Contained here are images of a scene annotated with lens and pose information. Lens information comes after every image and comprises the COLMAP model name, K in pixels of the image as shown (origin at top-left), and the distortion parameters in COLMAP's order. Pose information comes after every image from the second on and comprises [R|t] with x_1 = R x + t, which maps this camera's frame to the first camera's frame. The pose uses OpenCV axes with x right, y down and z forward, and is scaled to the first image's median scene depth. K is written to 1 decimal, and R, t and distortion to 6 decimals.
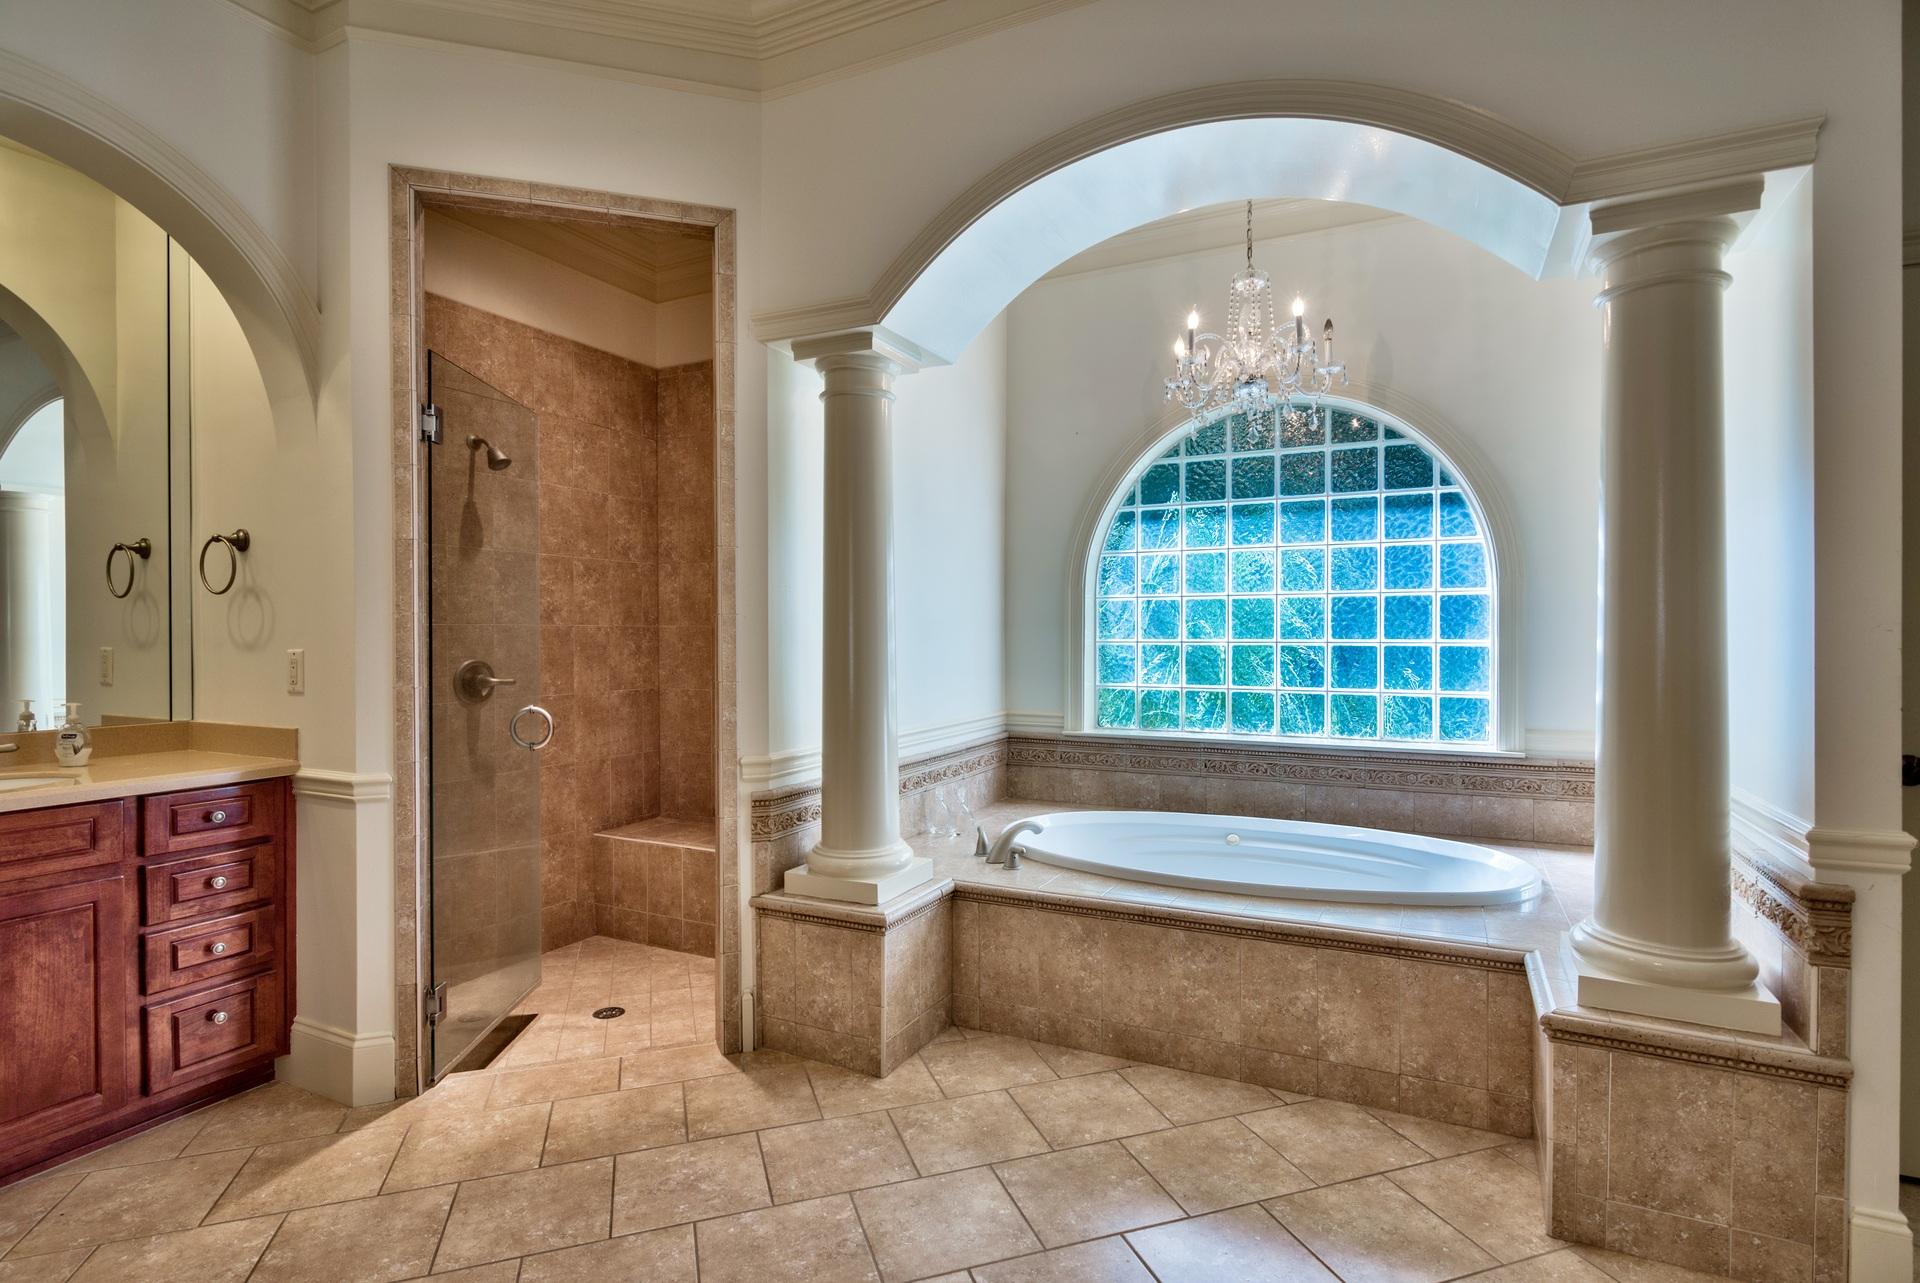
lens RADIAL K [[934.8, 0, 960.3], [0, 934.8, 641.6], [0, 0, 1]] dist [-0.008288, 0.003008]
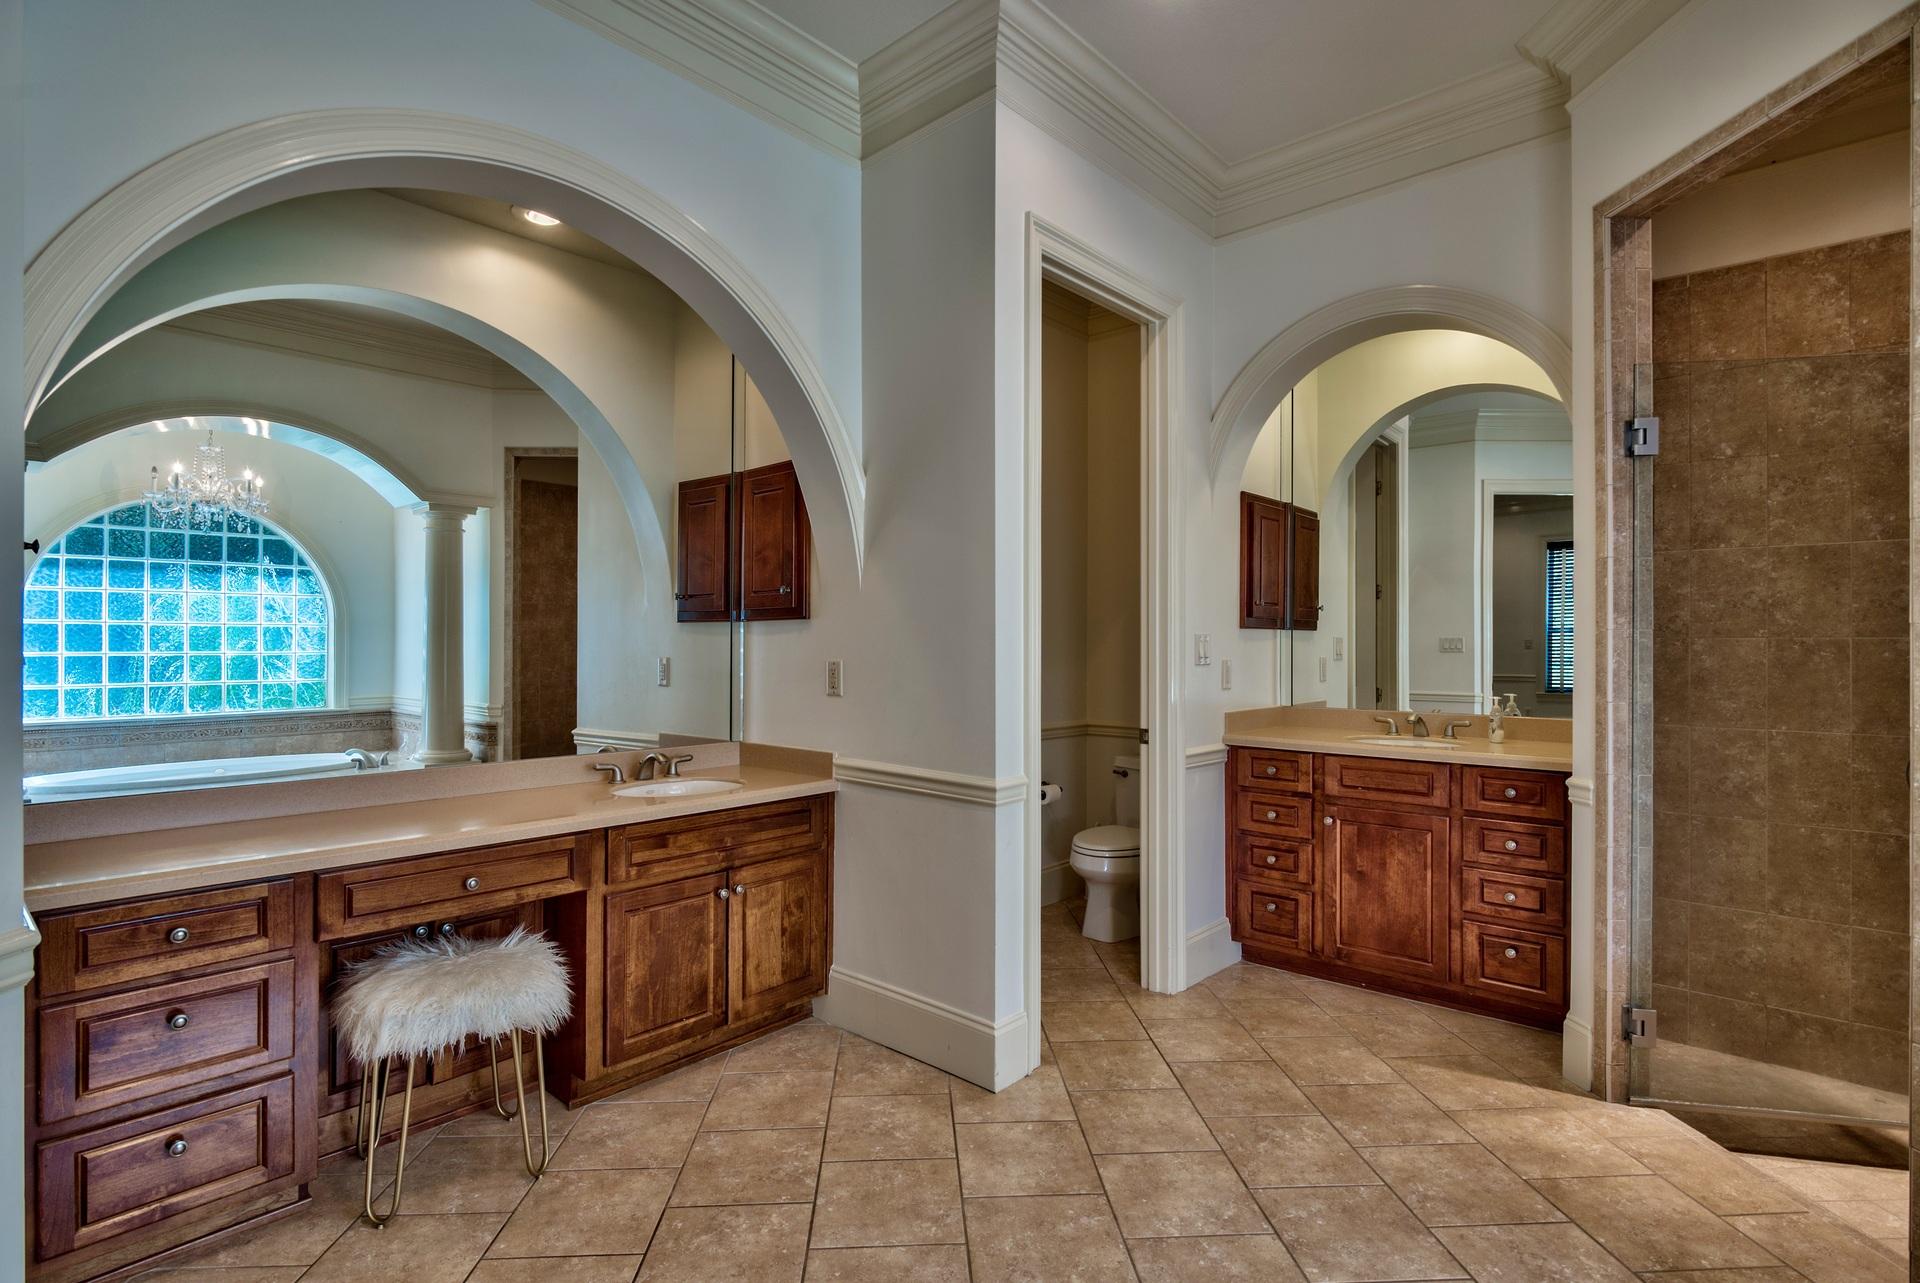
lens RADIAL K [[934.8, 0, 958.7], [0, 934.8, 638.0], [0, 0, 1]] dist [-0.008288, 0.003008]
pose [[-0.253014, 0.000547, -0.967462, 0.609729], [-0.007279, 0.999970, 0.002469, -0.019559], [0.967435, 0.007666, -0.253002, 0.588397]]
